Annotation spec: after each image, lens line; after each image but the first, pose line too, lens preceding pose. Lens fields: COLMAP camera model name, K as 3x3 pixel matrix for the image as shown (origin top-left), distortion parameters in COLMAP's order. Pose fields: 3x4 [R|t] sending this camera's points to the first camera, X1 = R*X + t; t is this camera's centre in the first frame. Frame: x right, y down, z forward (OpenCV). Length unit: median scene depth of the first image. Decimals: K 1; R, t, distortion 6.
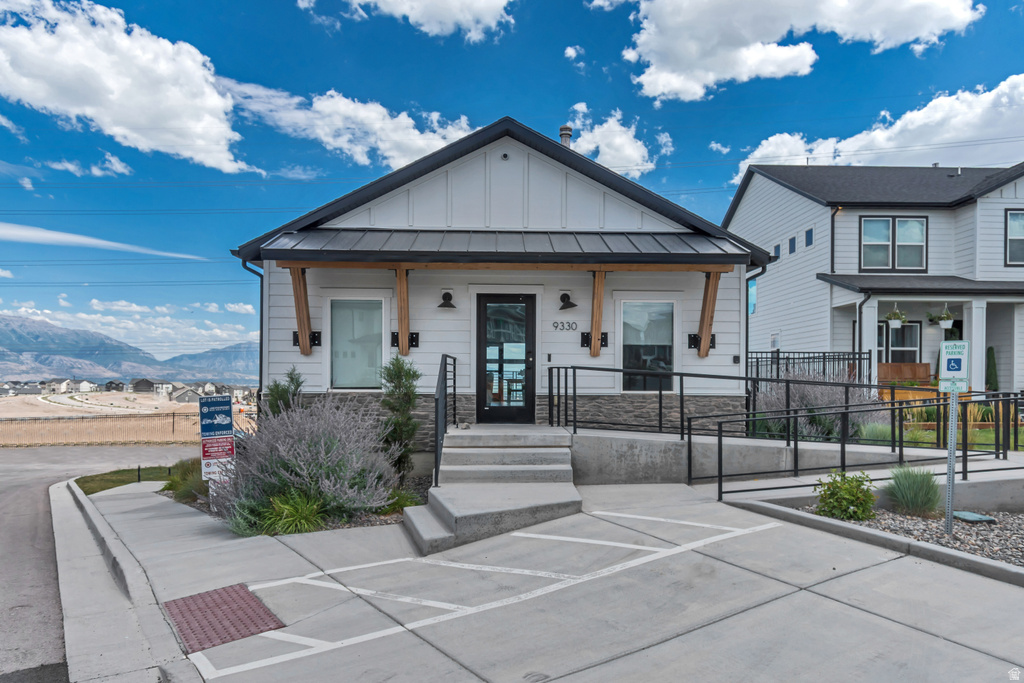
lens RADIAL K [[664.8, 0, 512.1], [0, 664.8, 380.7], [0, 0, 1]] dist [-0.000442, 0.001106]
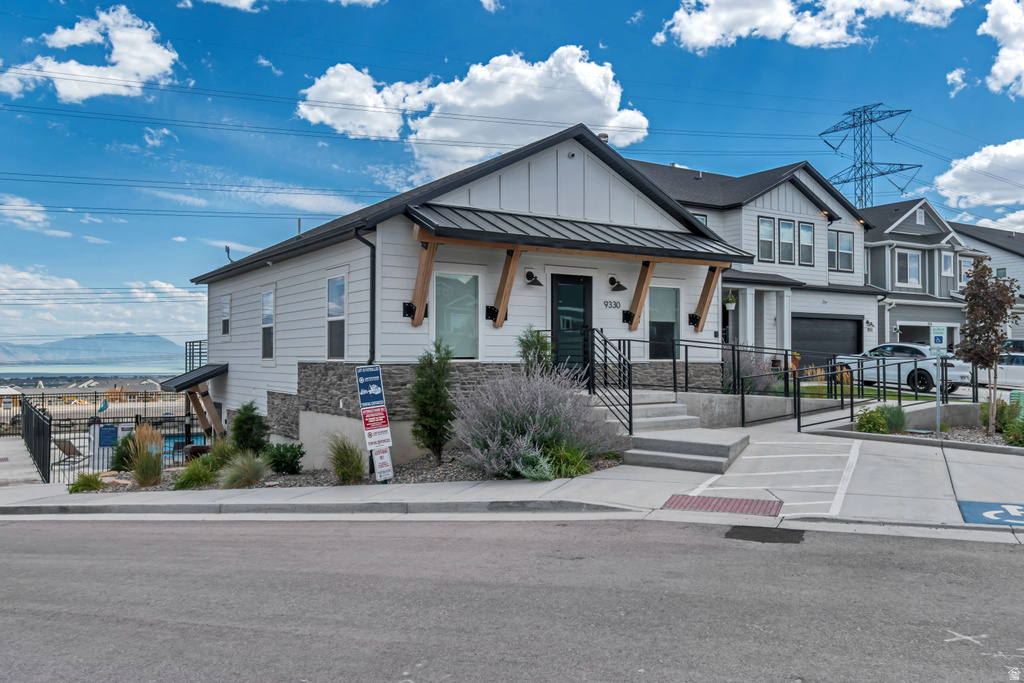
lens RADIAL K [[811.7, 0, 512.0], [0, 811.7, 341.5], [0, 0, 1]] dist [0.006438, 0.001032]
pose [[0.858580, 0.004906, 0.512657, -0.813568], [0.003453, 0.999876, -0.015352, 0.004666], [-0.512668, 0.014951, 0.858456, -0.145876]]
